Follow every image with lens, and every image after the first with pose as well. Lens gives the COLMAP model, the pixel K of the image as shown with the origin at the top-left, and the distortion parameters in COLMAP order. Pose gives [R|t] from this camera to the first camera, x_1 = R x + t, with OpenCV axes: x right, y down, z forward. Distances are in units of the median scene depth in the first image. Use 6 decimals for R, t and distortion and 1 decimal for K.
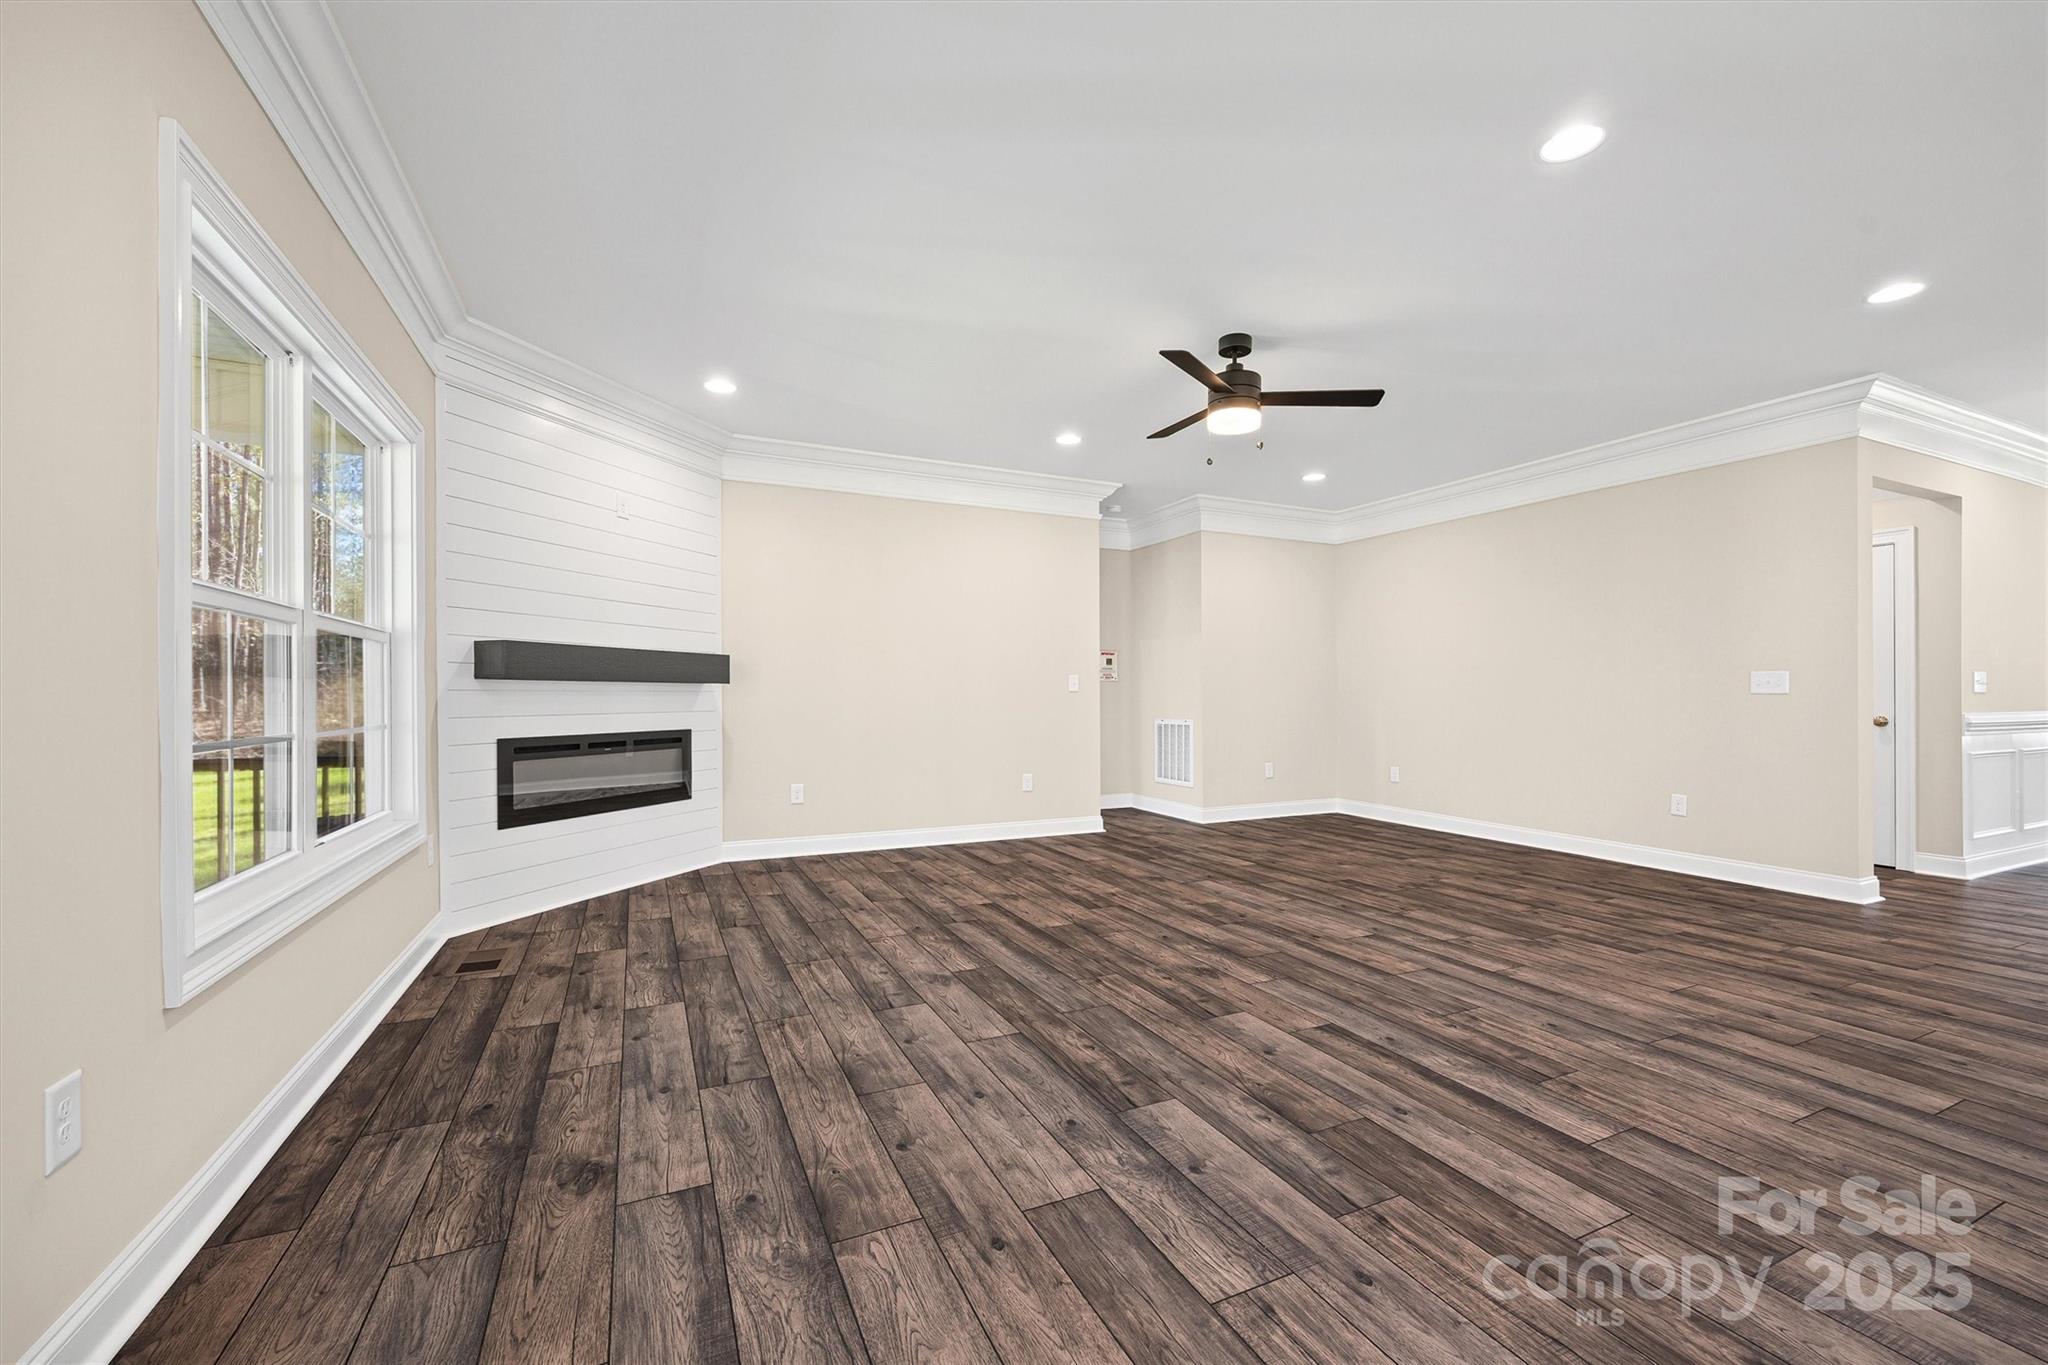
lens RADIAL K [[827.9, 0, 1033.8], [0, 827.9, 688.3], [0, 0, 1]] dist [0.002636, -0.000240]
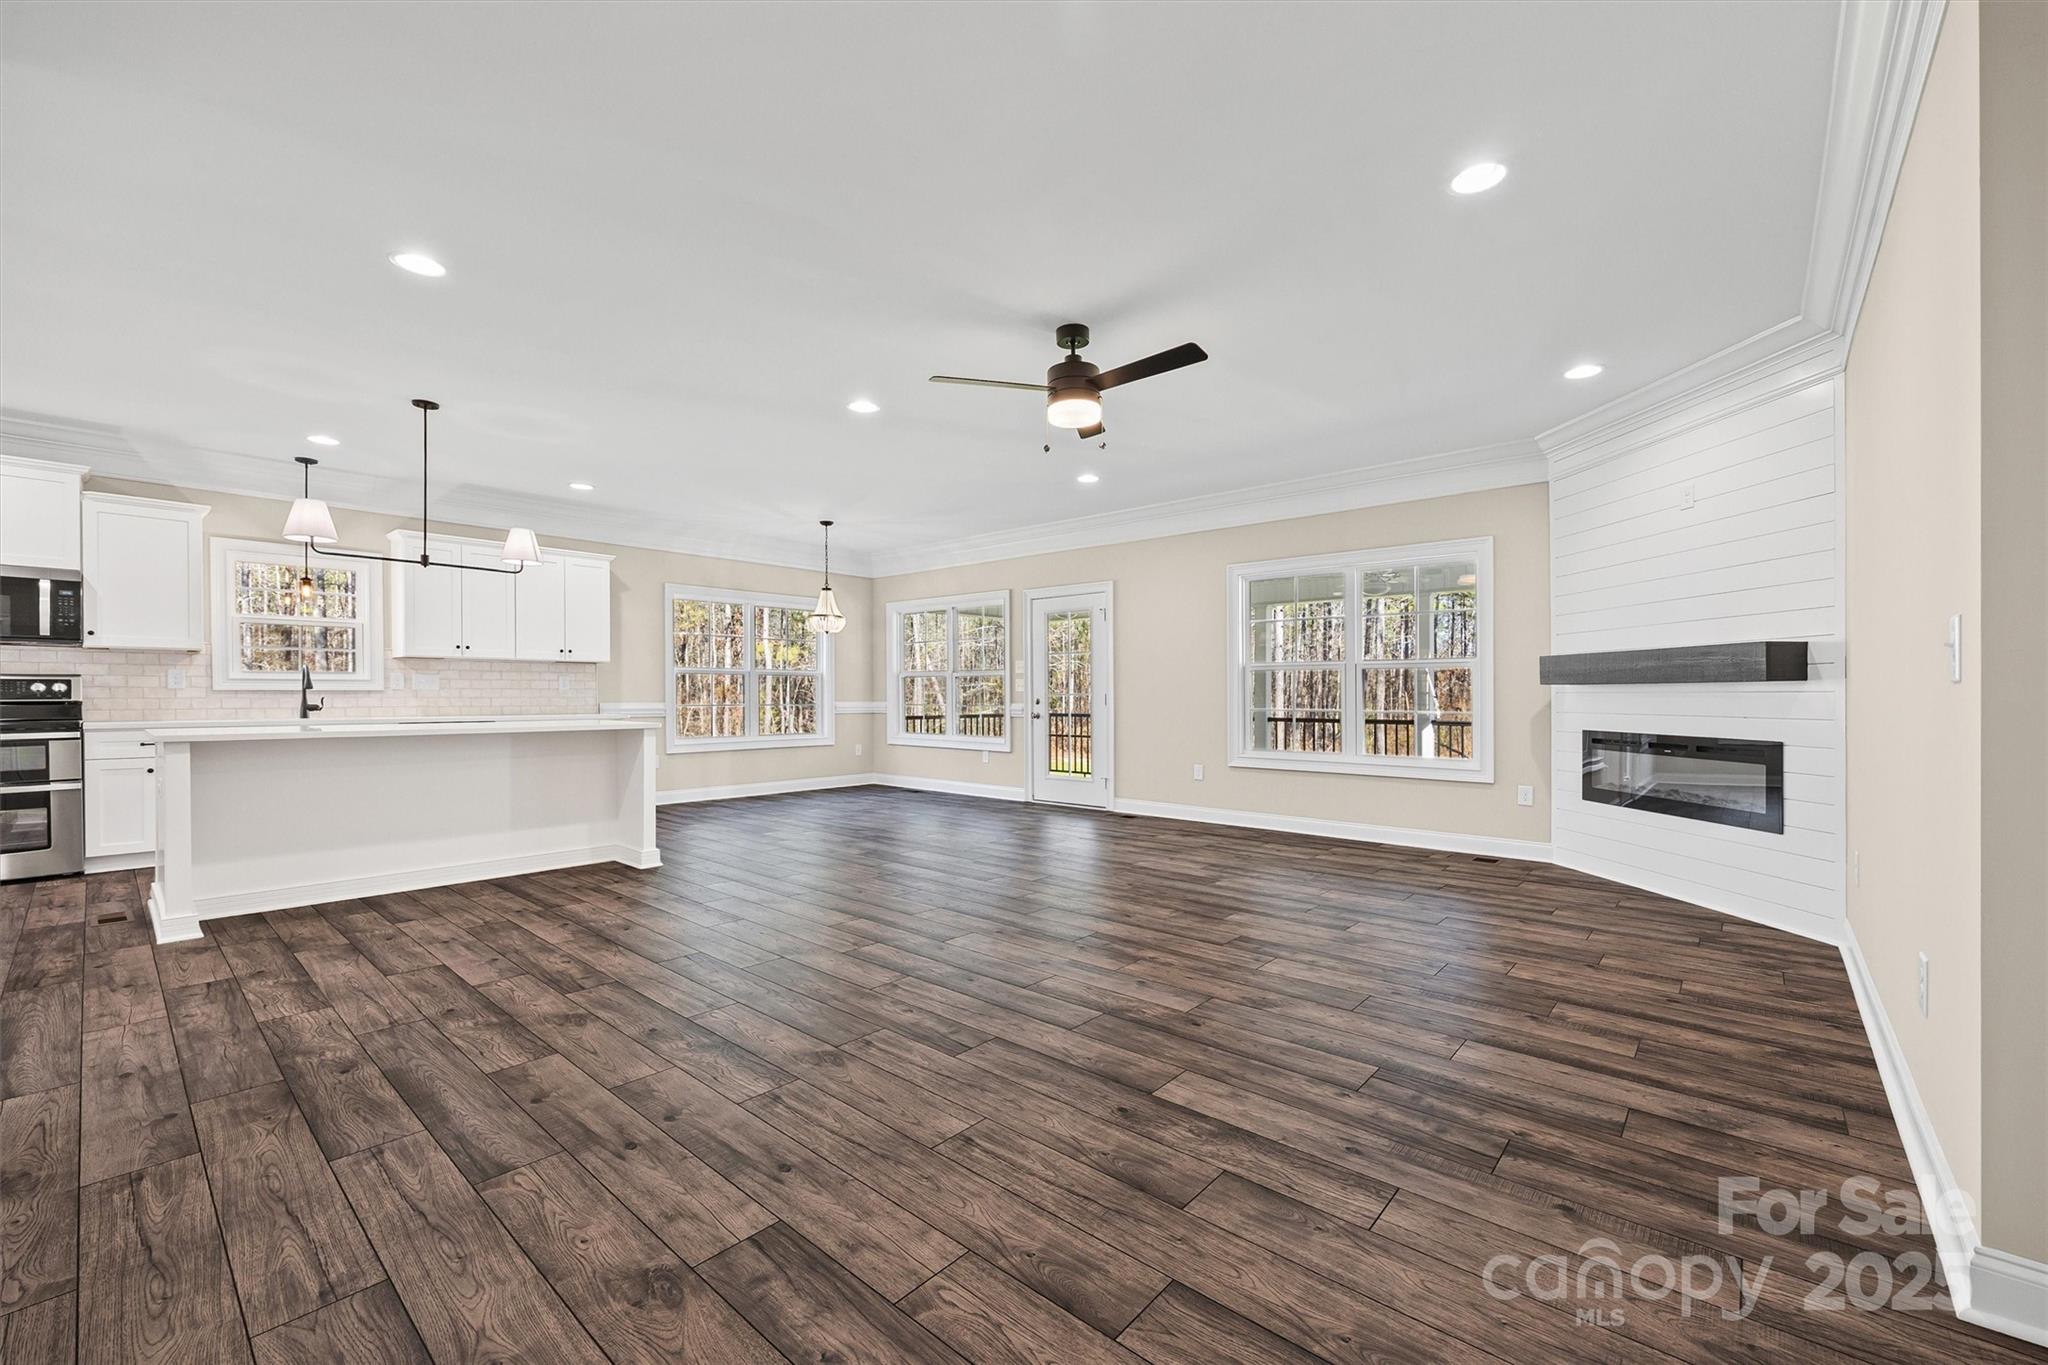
lens RADIAL K [[827.9, 0, 1017.6], [0, 827.9, 705.3], [0, 0, 1]] dist [0.002636, -0.000240]
pose [[-0.925980, 0.001465, -0.377569, 0.666340], [-0.000134, 0.999991, 0.004208, 0.016105], [0.377572, 0.003947, -0.925972, 1.844776]]
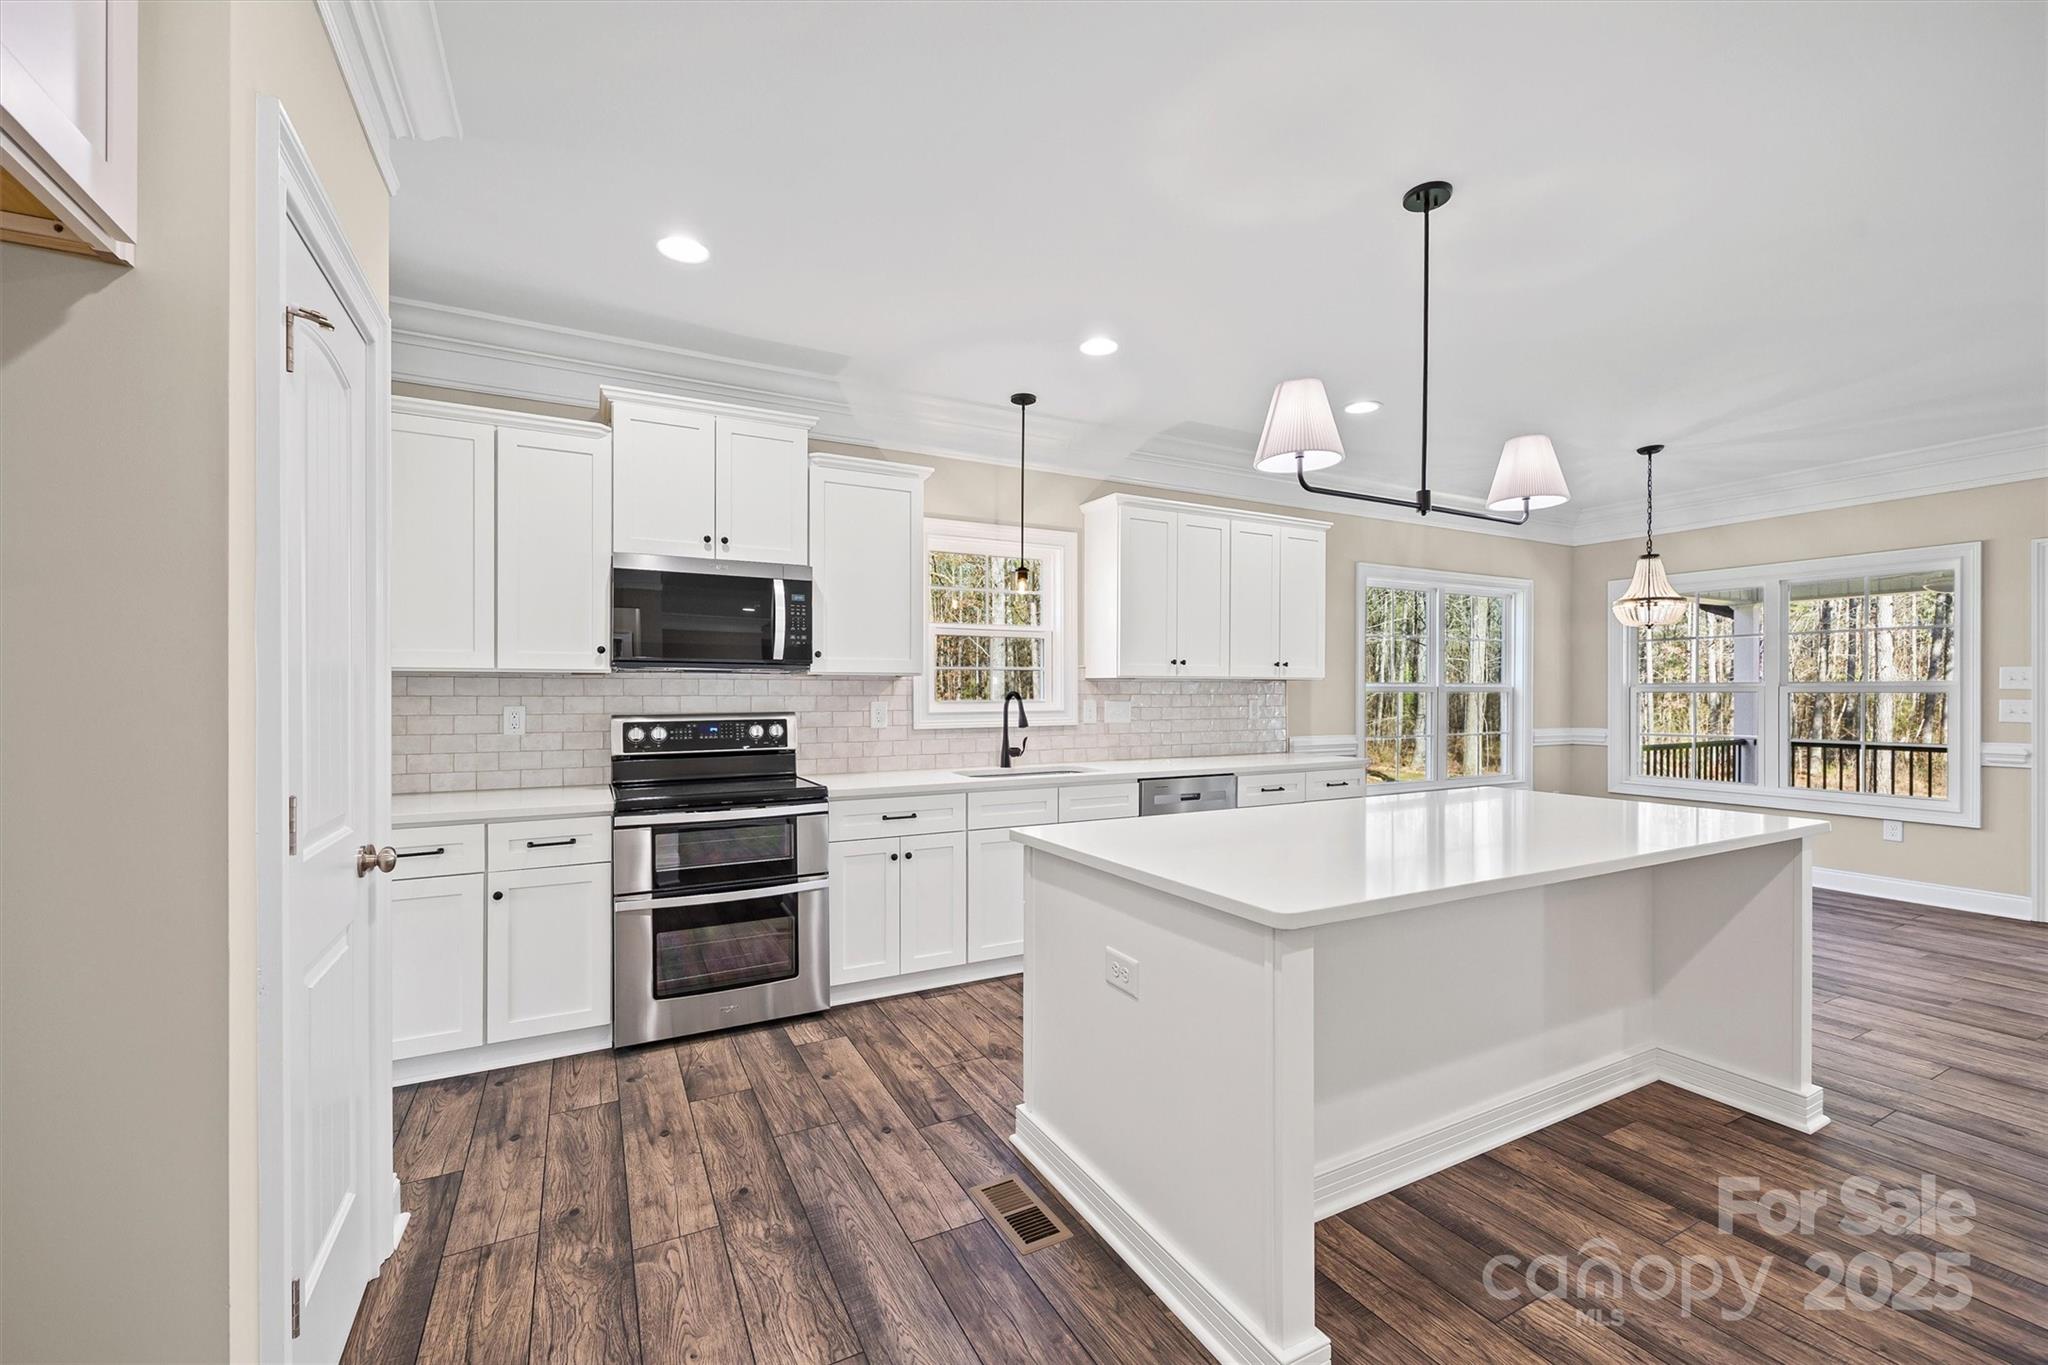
lens RADIAL K [[827.9, 0, 1024.0], [0, 827.9, 701.4], [0, 0, 1]] dist [0.002636, -0.000240]
pose [[-0.999389, -0.000129, -0.034950, 1.327957], [-0.000213, 0.999997, 0.002394, -0.042577], [0.034950, 0.002400, -0.999386, 1.006143]]
